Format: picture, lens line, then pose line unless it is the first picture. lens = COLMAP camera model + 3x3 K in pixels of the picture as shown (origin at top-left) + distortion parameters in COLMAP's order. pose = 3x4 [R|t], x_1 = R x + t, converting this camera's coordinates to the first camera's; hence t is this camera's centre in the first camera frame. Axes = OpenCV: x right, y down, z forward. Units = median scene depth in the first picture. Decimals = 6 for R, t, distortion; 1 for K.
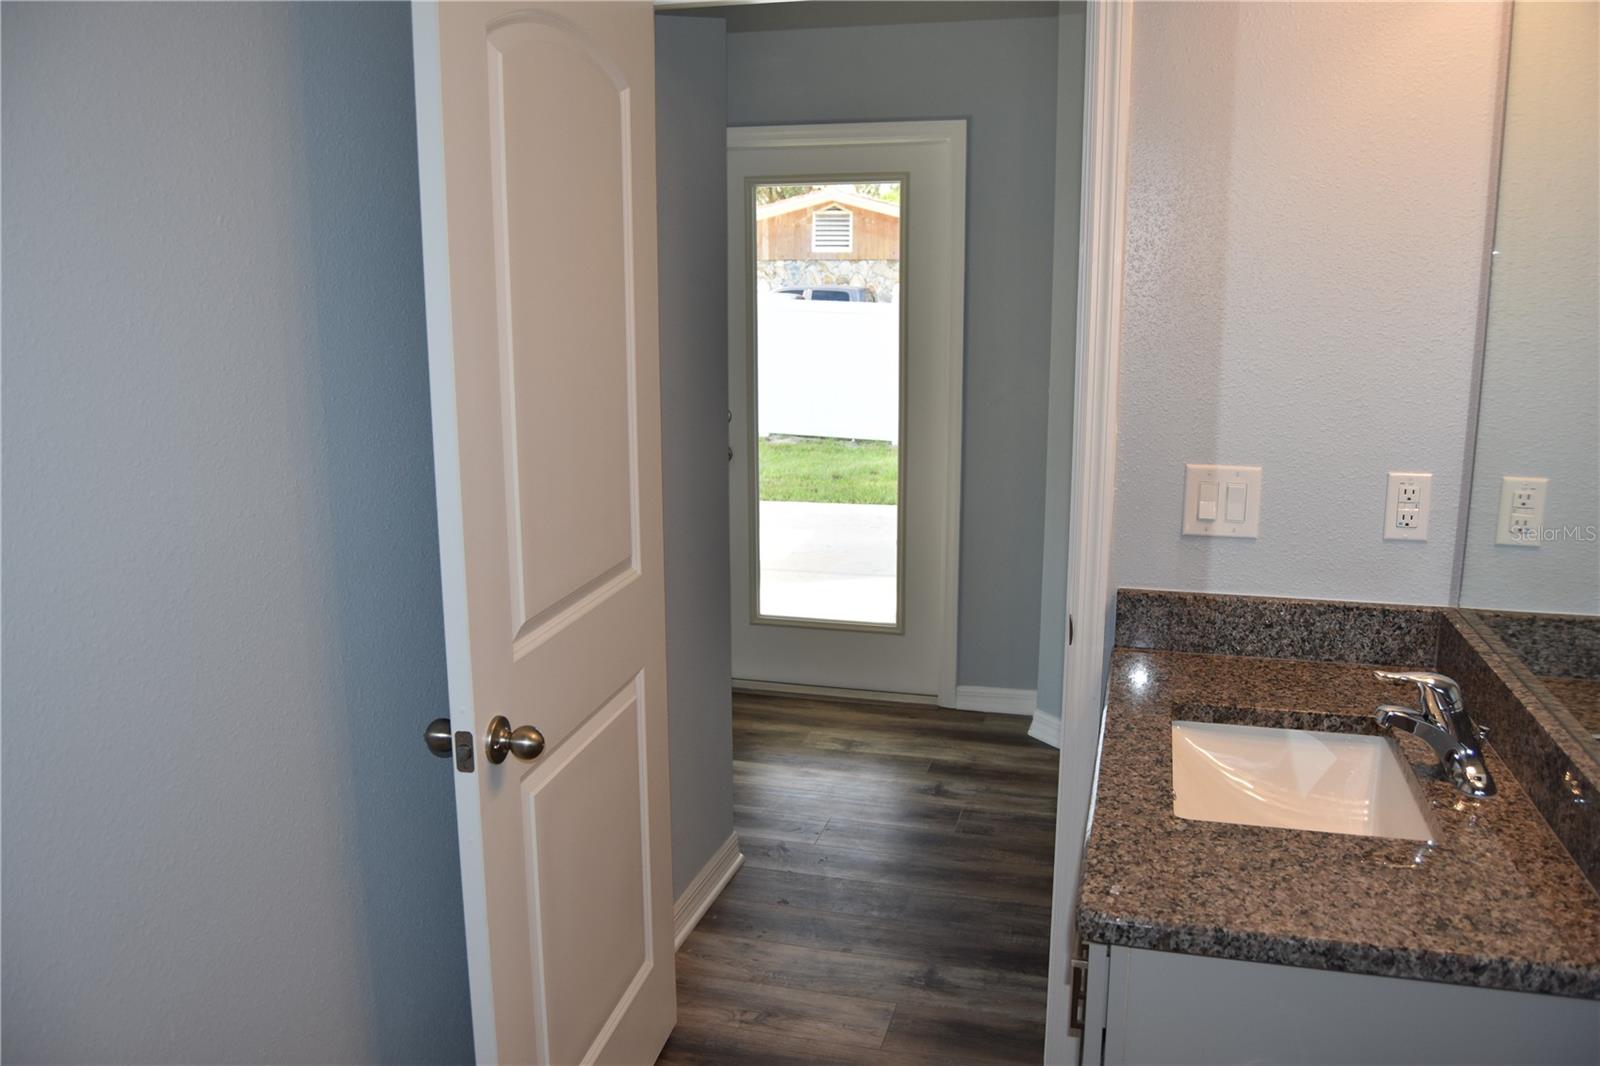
lens RADIAL K [[1250.5, 0, 794.6], [0, 1250.5, 506.8], [0, 0, 1]] dist [-0.072693, 0.001303]
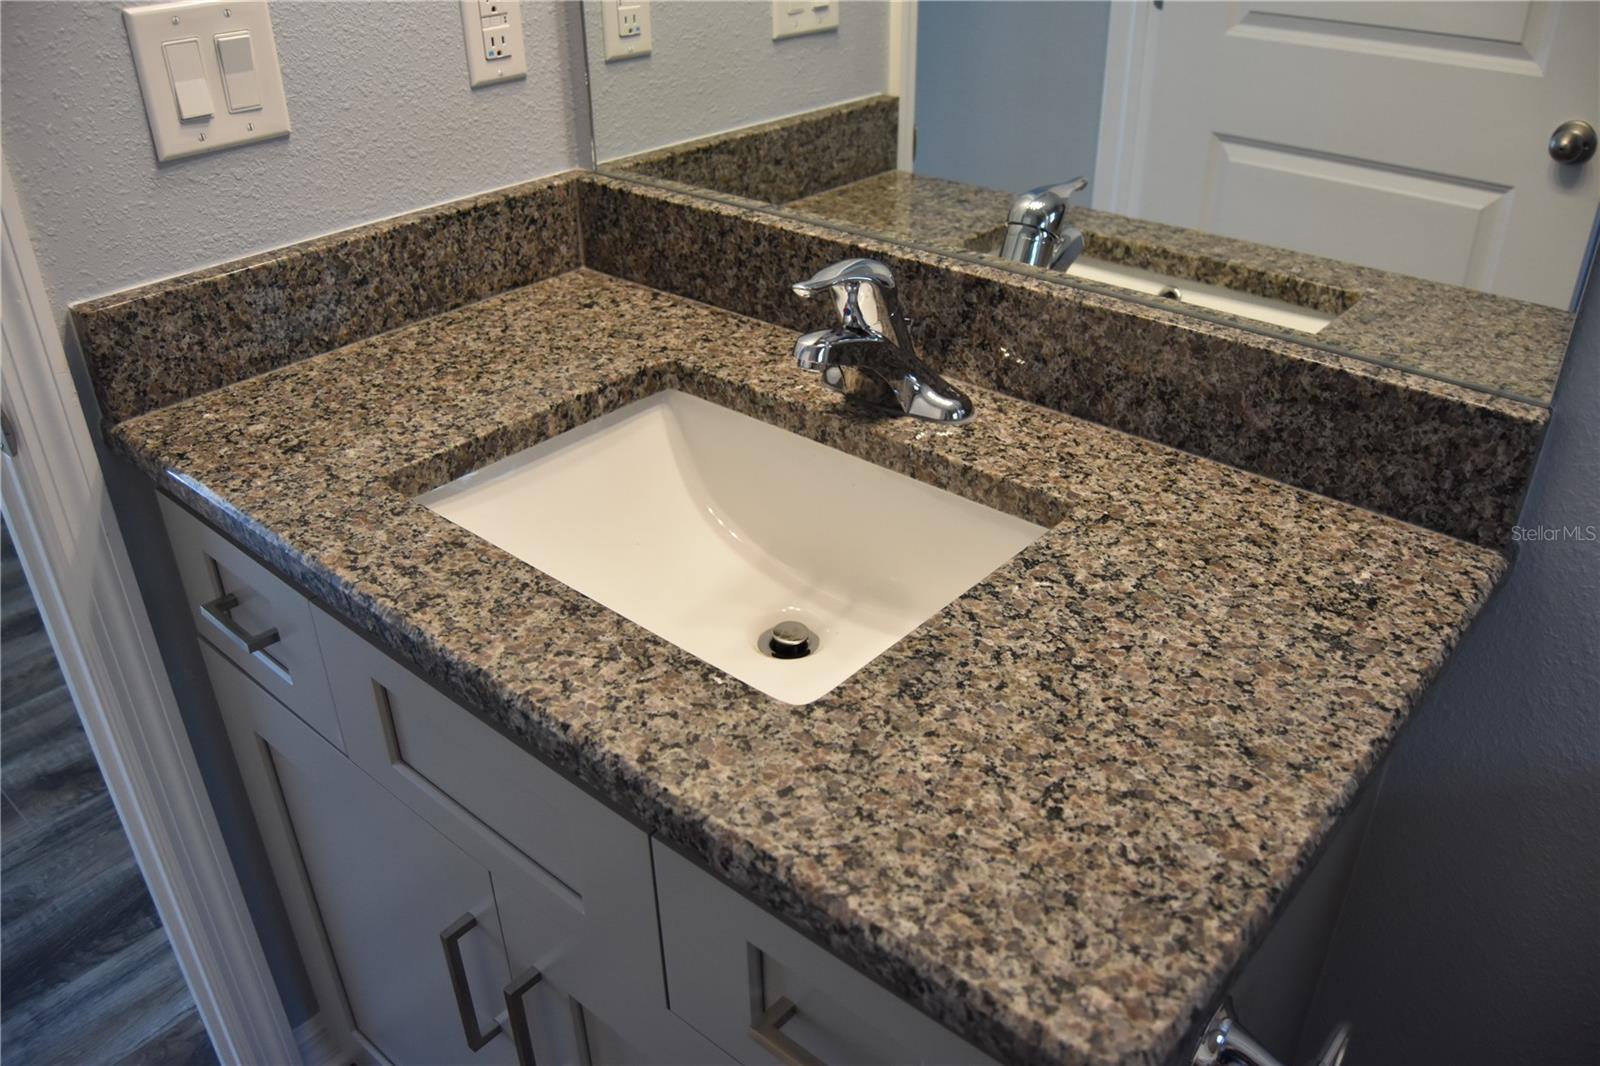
lens RADIAL K [[1246.8, 0, 800.0], [0, 1246.8, 533.0], [0, 0, 1]] dist [-0.094572, 0.038894]
pose [[0.428563, -0.458168, 0.778727, -0.023156], [0.171548, 0.887474, 0.427740, -0.008574], [-0.887077, -0.049725, 0.458936, 0.574979]]
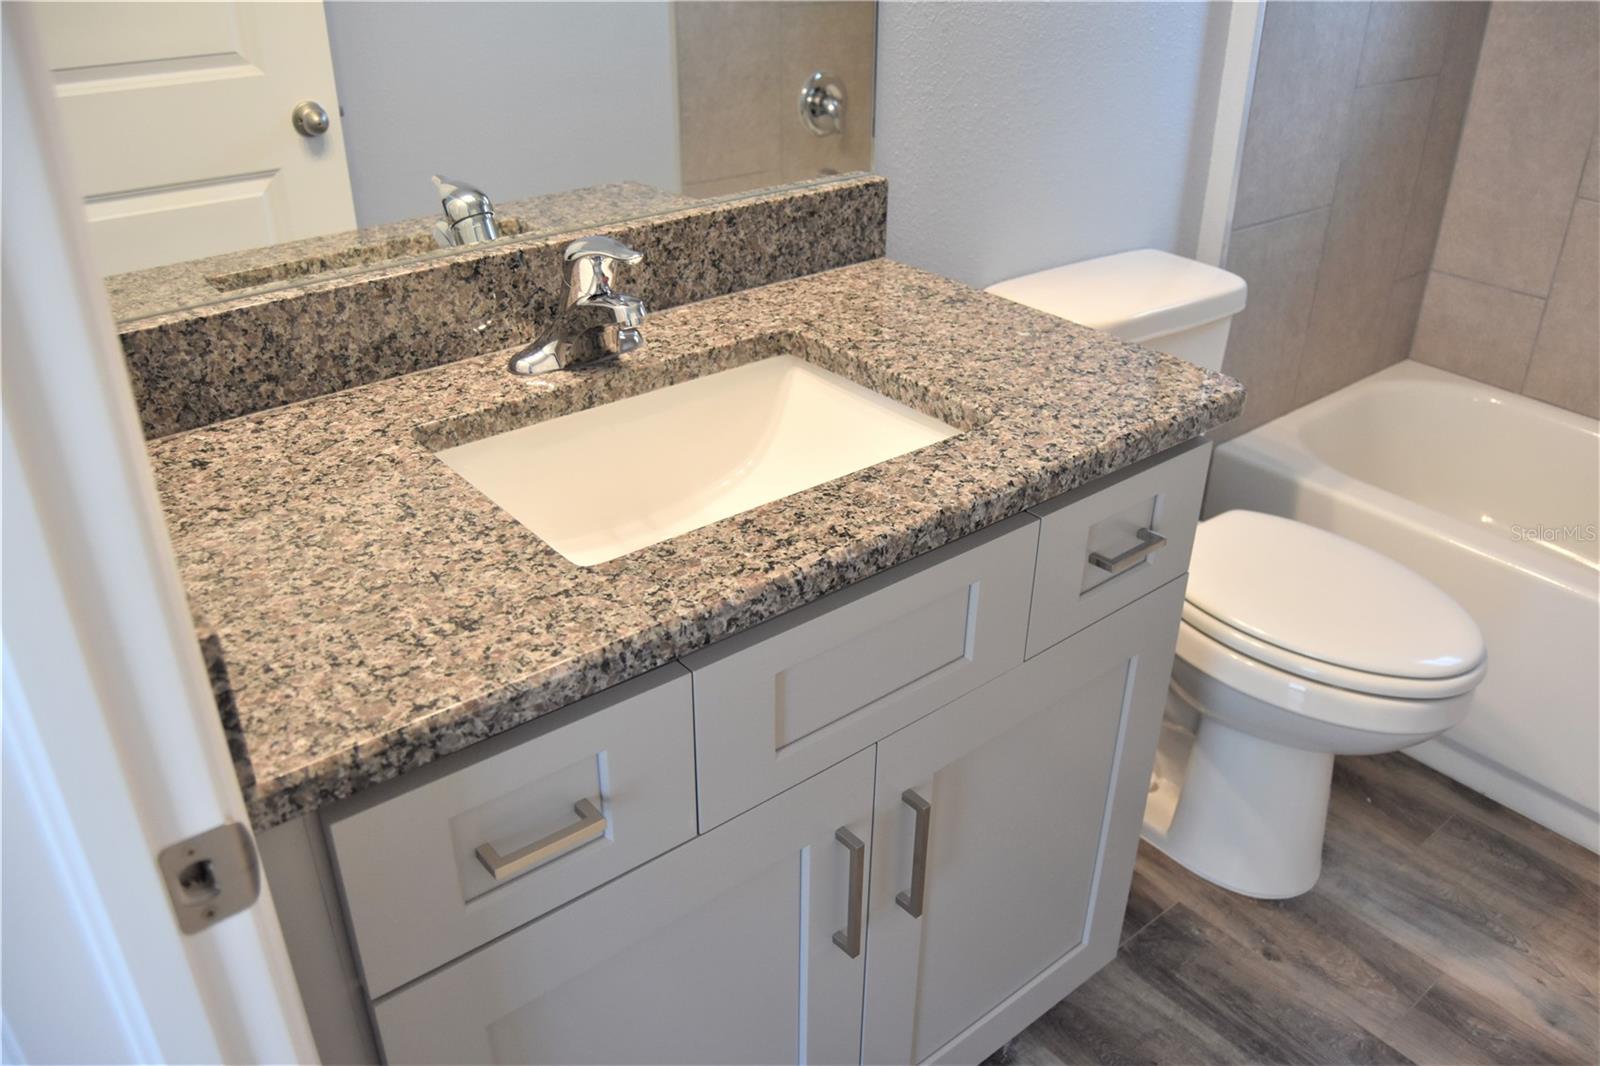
lens RADIAL K [[1246.8, 0, 800.0], [0, 1246.8, 533.0], [0, 0, 1]] dist [-0.094572, 0.038894]
pose [[-0.819840, -0.277462, 0.500876, 0.004287], [0.098543, 0.793330, 0.600764, -0.119522], [-0.564049, 0.541888, -0.623062, 1.158133]]
